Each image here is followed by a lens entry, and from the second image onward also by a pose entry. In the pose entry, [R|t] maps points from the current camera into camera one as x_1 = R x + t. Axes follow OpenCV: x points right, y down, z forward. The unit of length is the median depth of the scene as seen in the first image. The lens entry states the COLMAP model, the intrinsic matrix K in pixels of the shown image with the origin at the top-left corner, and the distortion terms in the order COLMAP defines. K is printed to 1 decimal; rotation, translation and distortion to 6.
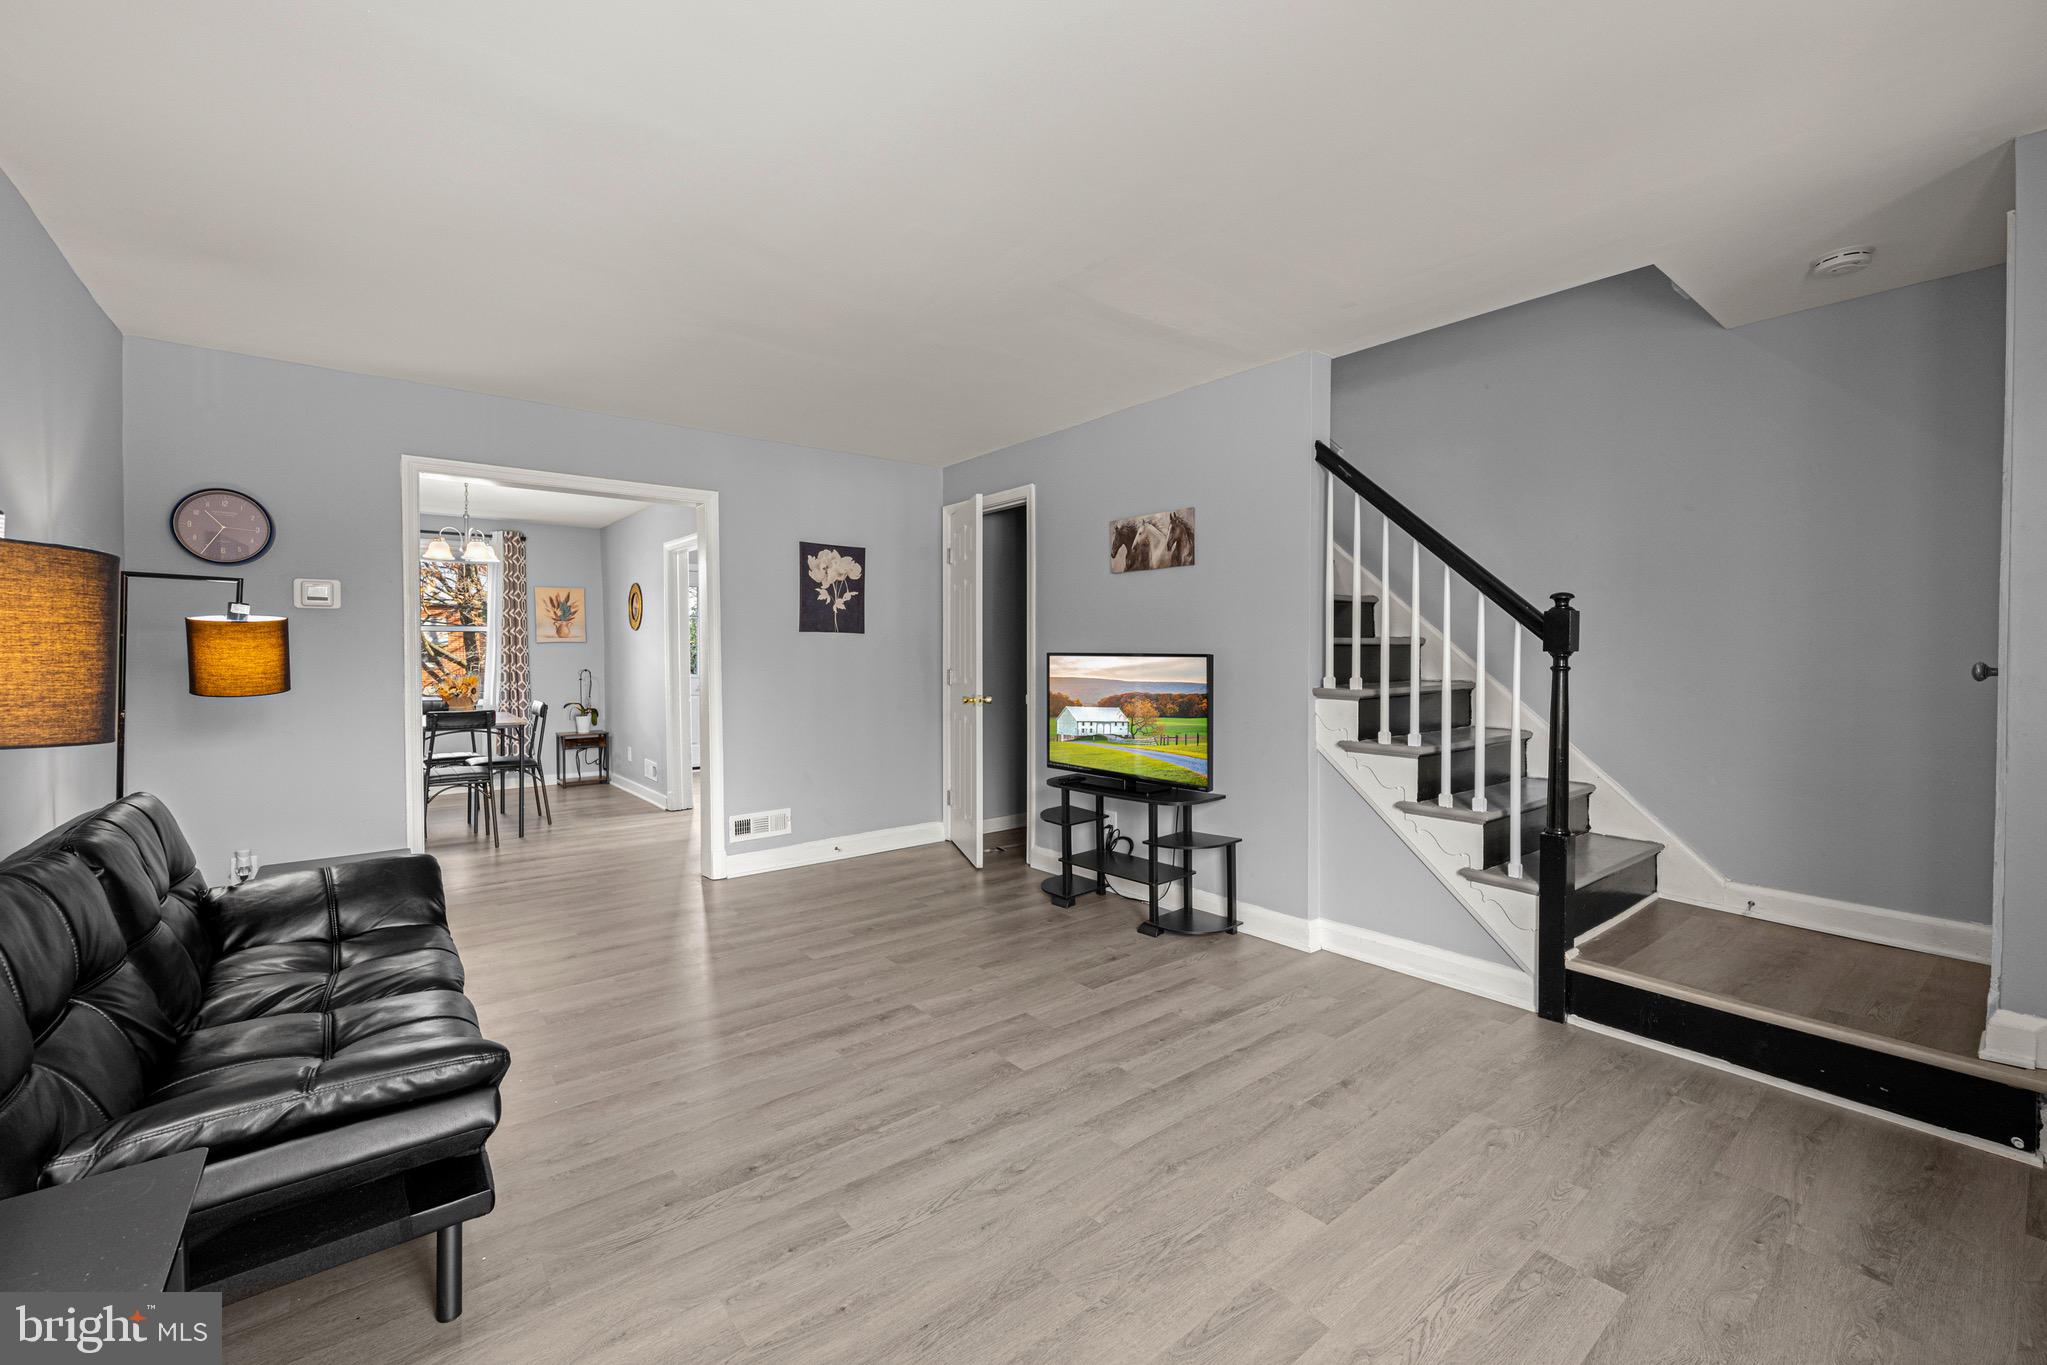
lens RADIAL K [[828.6, 0, 1017.4], [0, 828.6, 679.3], [0, 0, 1]] dist [-0.002906, 0.001499]
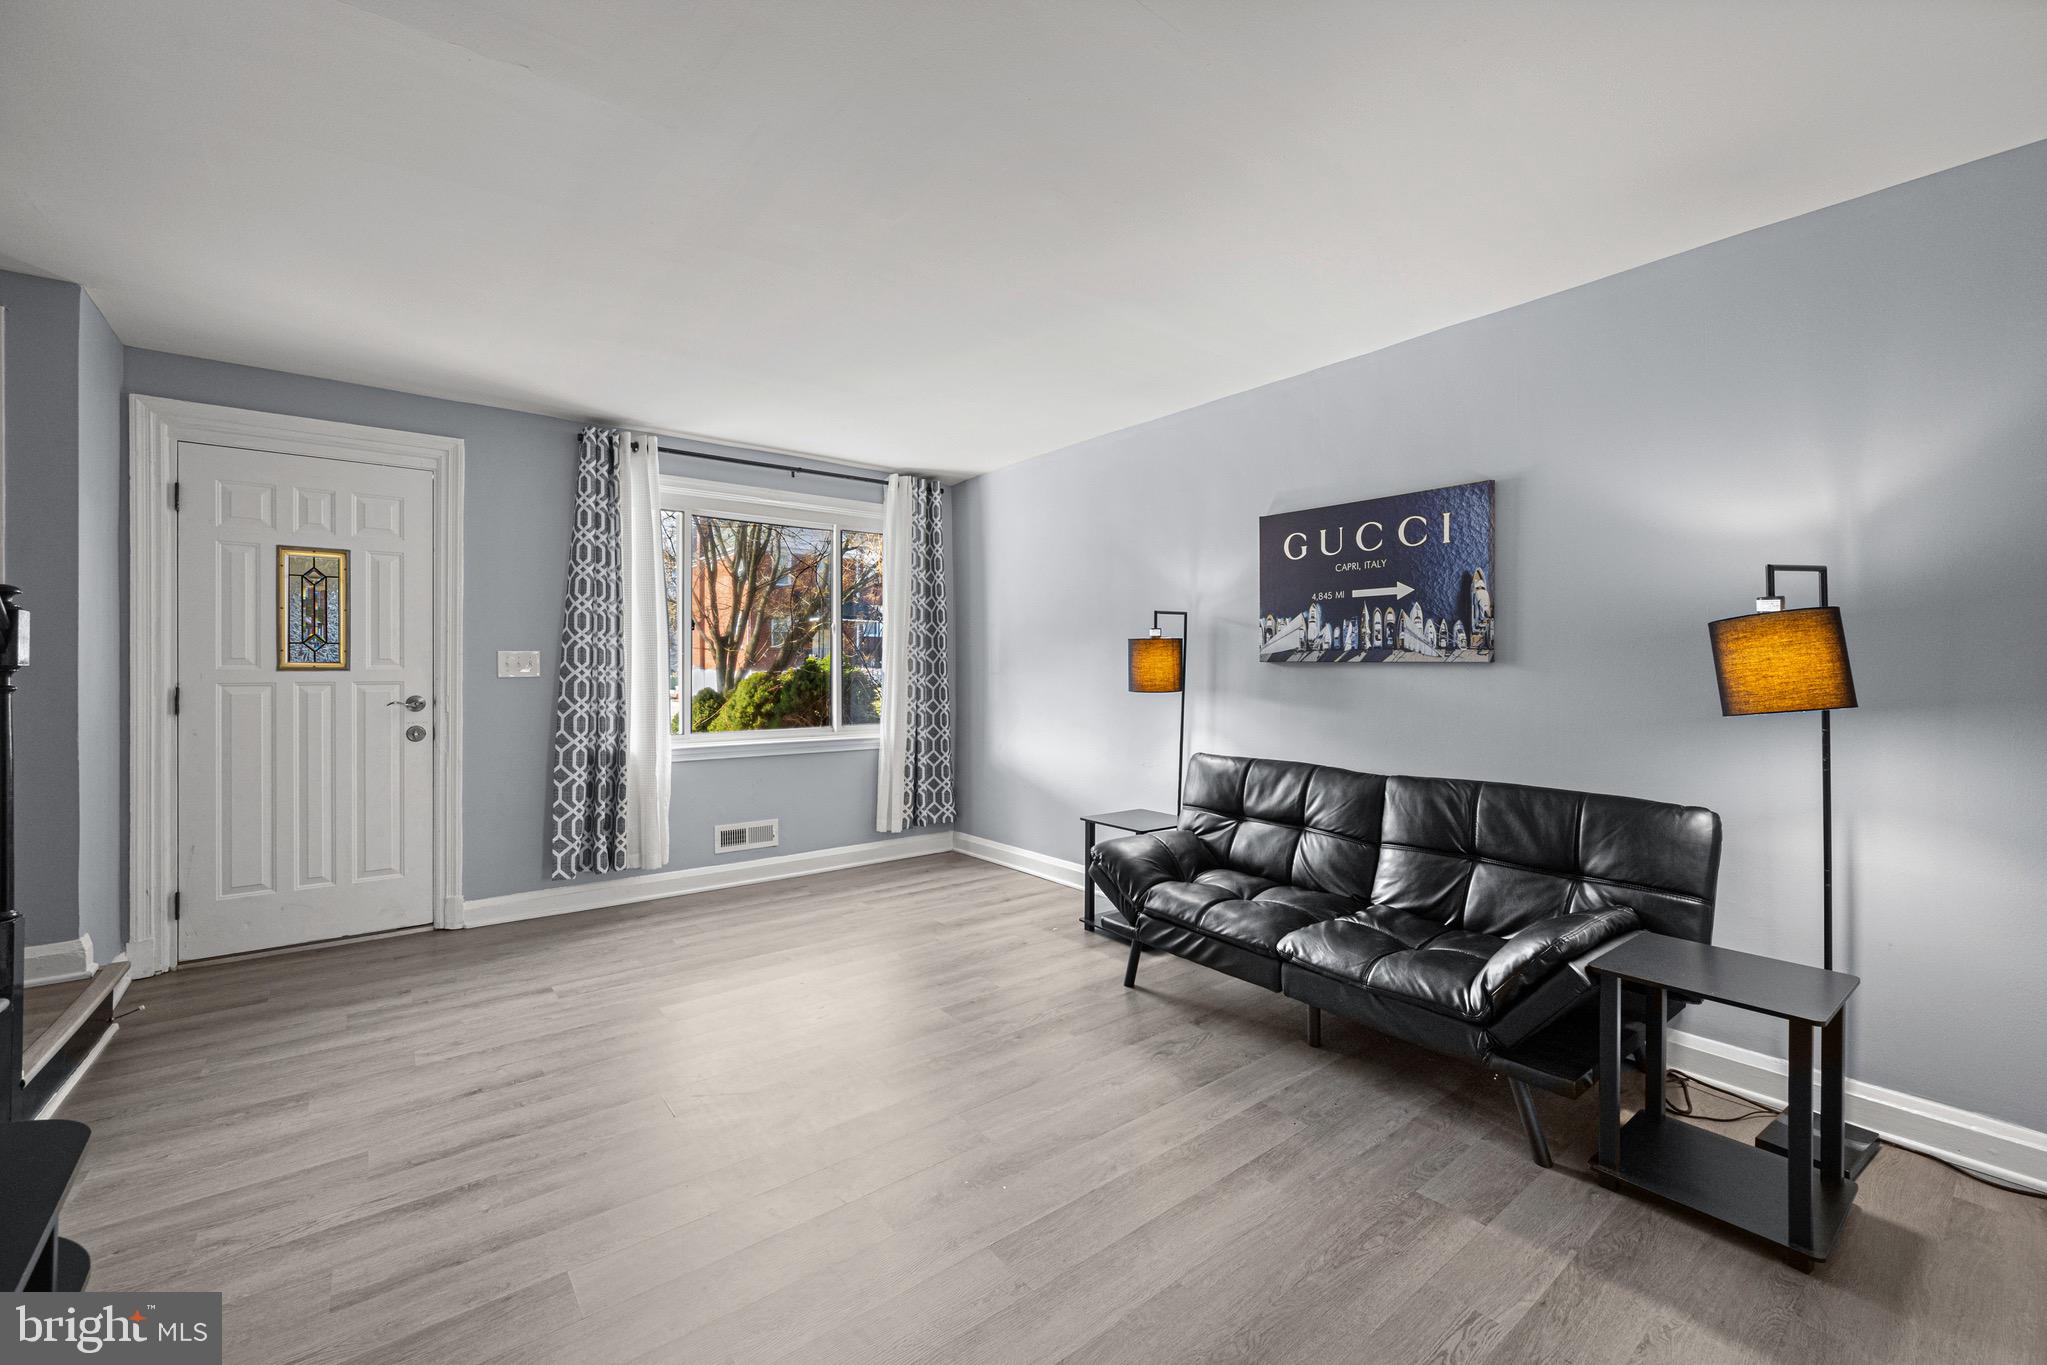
lens RADIAL K [[828.6, 0, 1017.6], [0, 828.6, 675.0], [0, 0, 1]] dist [-0.002906, 0.001499]
pose [[-0.999954, 0.004295, 0.008535, -0.133509], [0.004621, 0.999243, 0.038637, -0.027469], [-0.008363, 0.038675, -0.999217, 0.949810]]
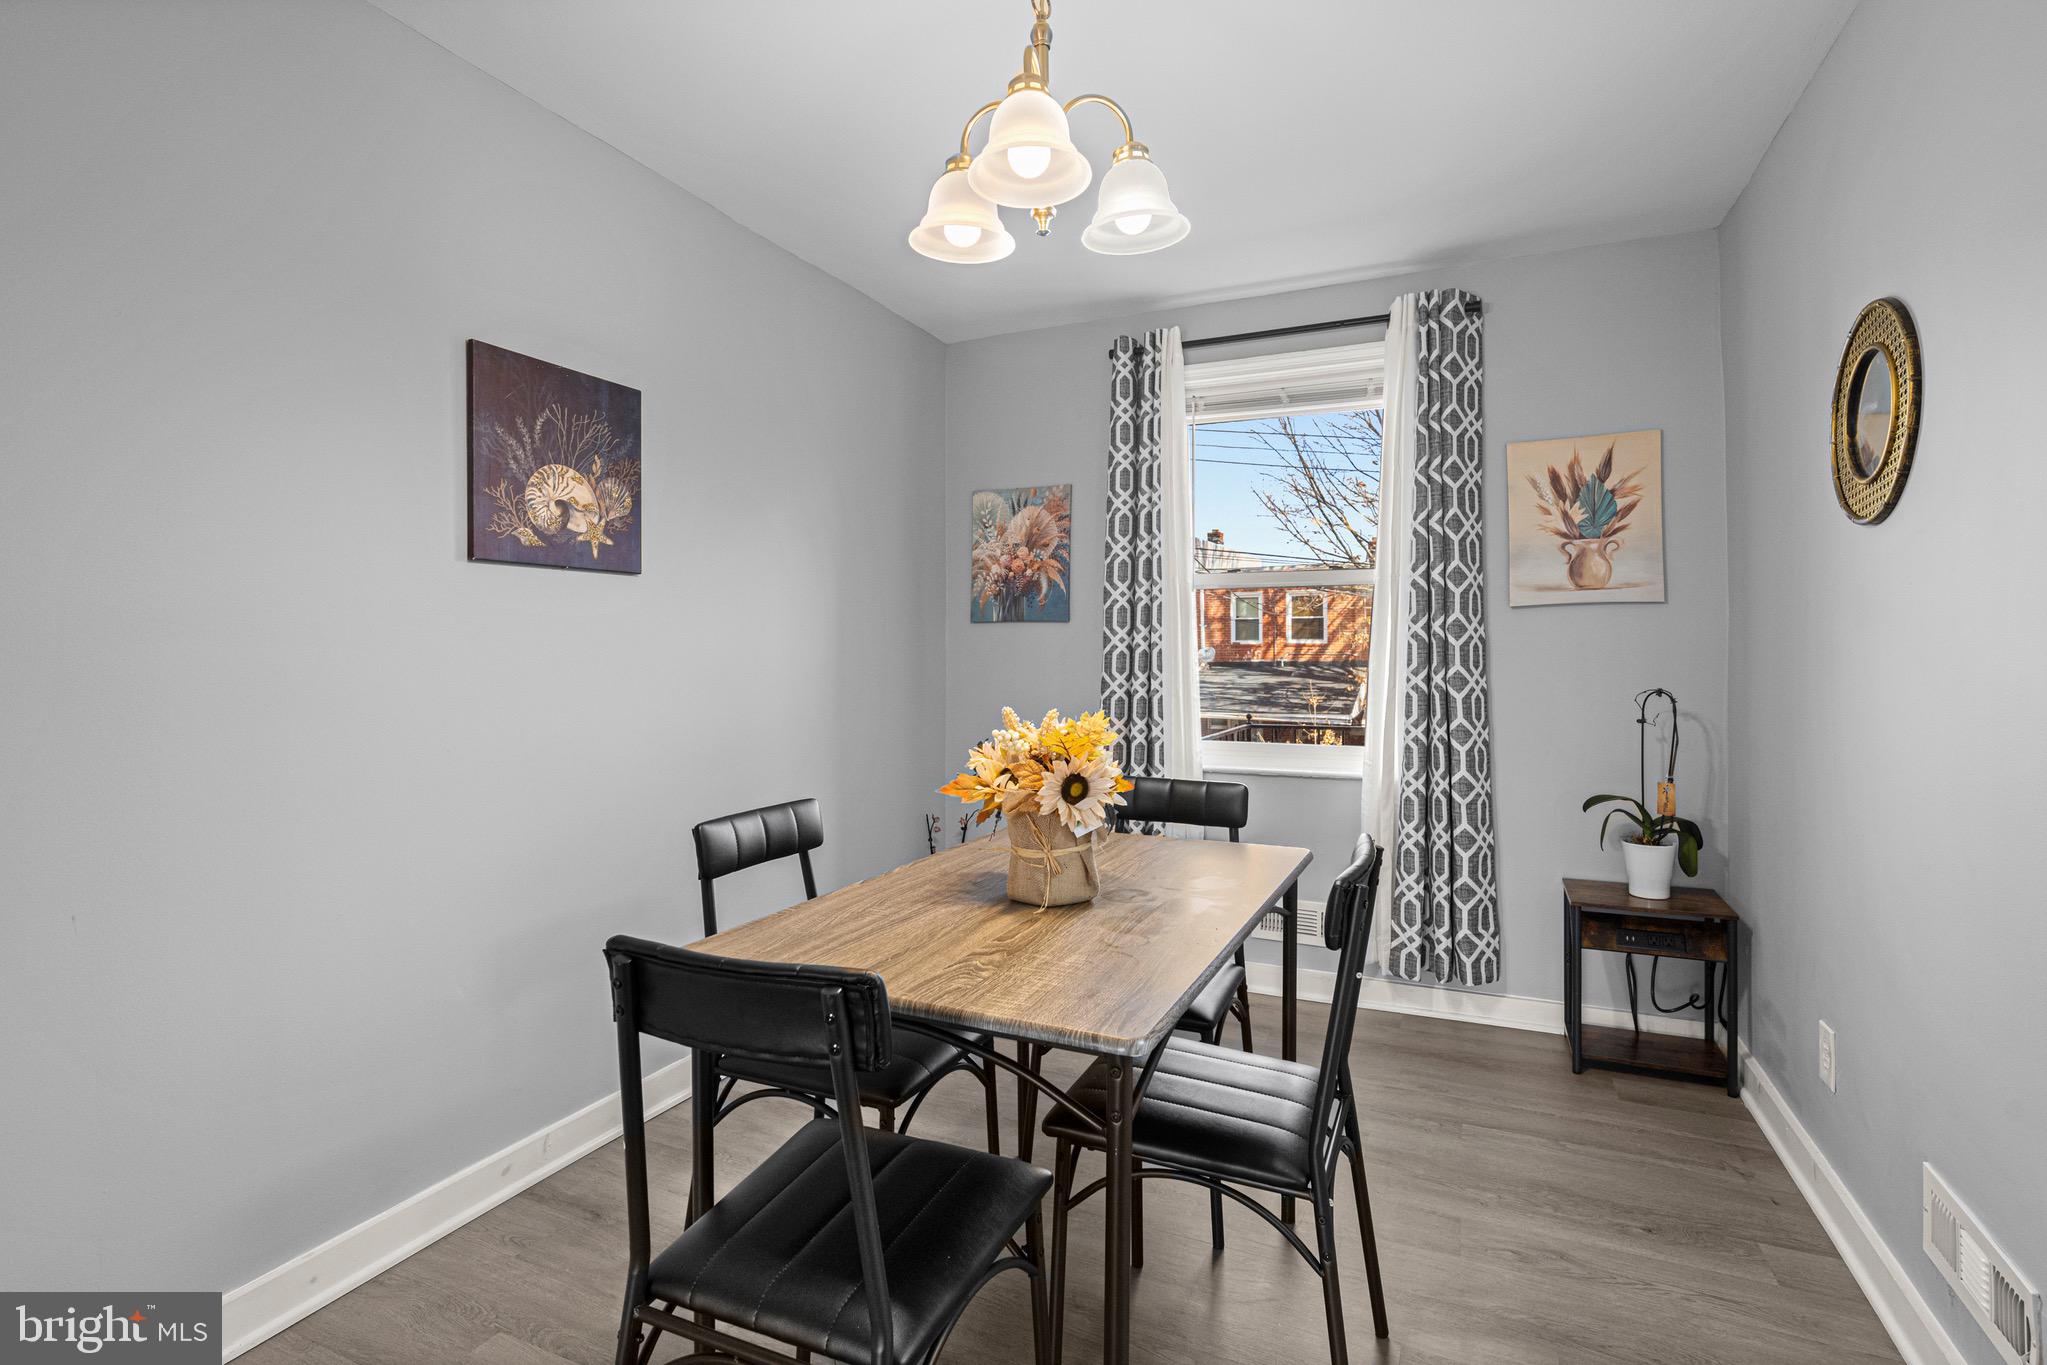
lens RADIAL K [[991.4, 0, 1016.3], [0, 991.4, 653.3], [0, 0, 1]] dist [0.002987, -0.002654]
pose [[0.444923, 0.000740, -0.895568, -0.499545], [-0.025691, 0.999599, -0.011938, -0.024859], [0.895200, 0.028320, 0.444764, 1.042040]]
